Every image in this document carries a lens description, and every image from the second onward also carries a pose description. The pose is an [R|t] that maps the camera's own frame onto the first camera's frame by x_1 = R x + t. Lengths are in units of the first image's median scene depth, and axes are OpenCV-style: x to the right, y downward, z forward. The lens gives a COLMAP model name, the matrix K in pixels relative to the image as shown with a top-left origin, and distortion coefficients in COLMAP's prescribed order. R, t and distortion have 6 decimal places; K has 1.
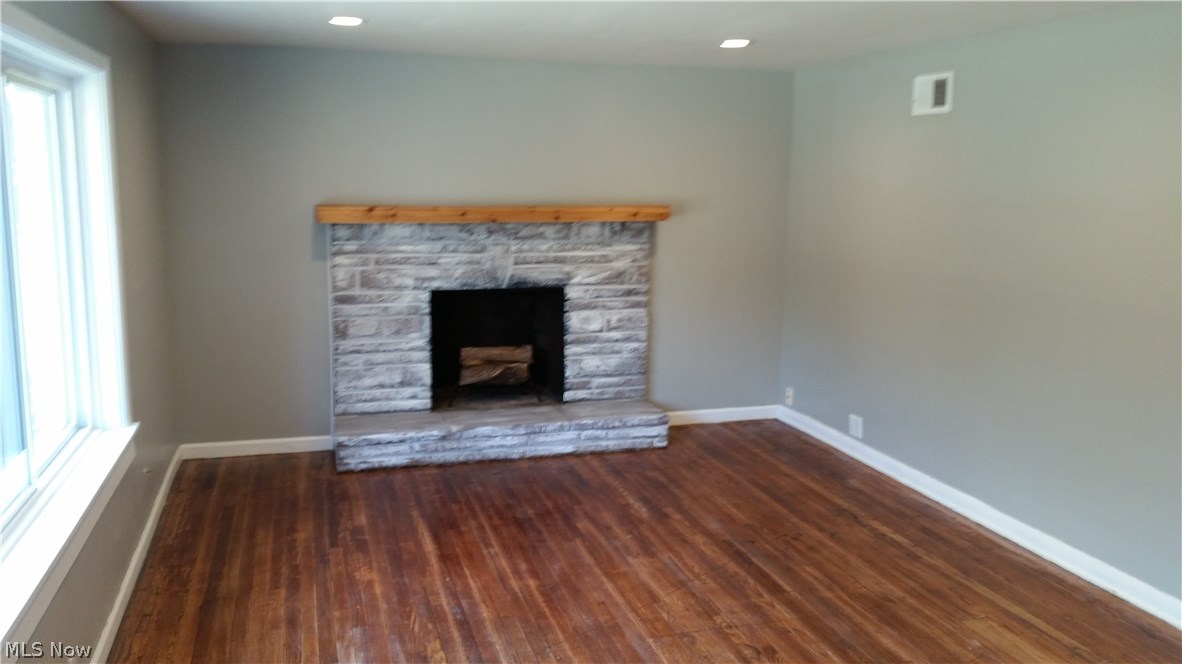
lens RADIAL K [[1010.9, 0, 589.6], [0, 1010.9, 333.7], [0, 0, 1]] dist [0.081914, -0.057862]
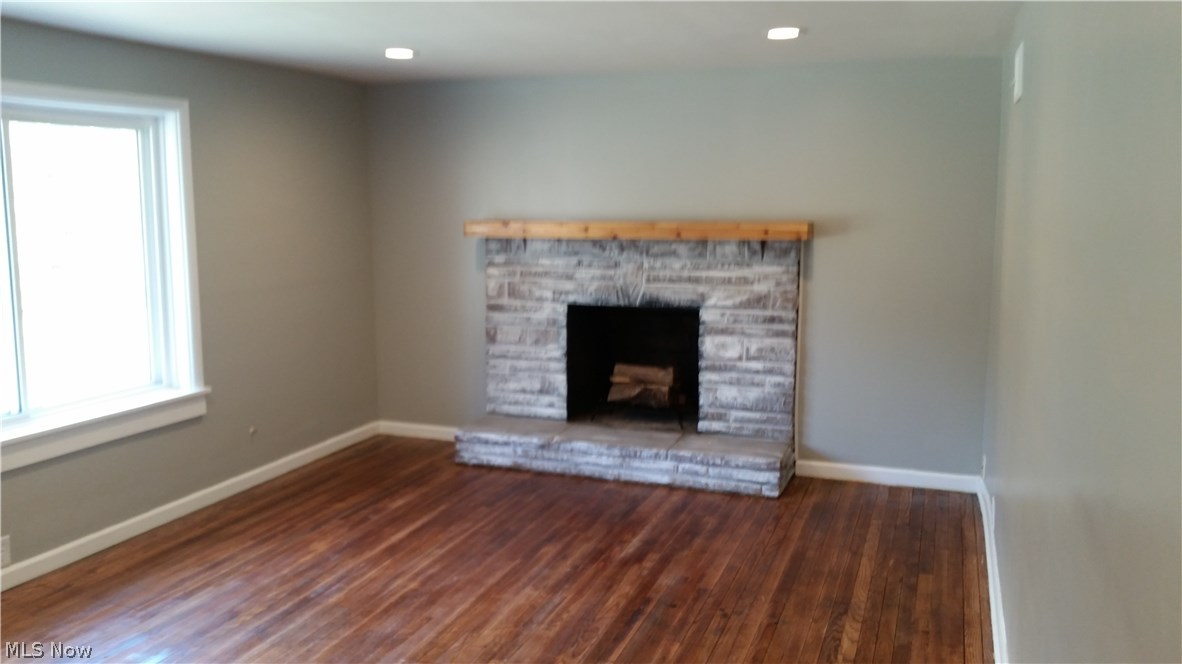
lens RADIAL K [[1010.9, 0, 588.6], [0, 1010.9, 325.1], [0, 0, 1]] dist [0.081914, -0.057862]
pose [[0.783034, 0.067430, -0.618313, 0.509225], [-0.089744, 0.995952, -0.005040, -0.018482], [0.615470, 0.059436, 0.785916, 0.213628]]
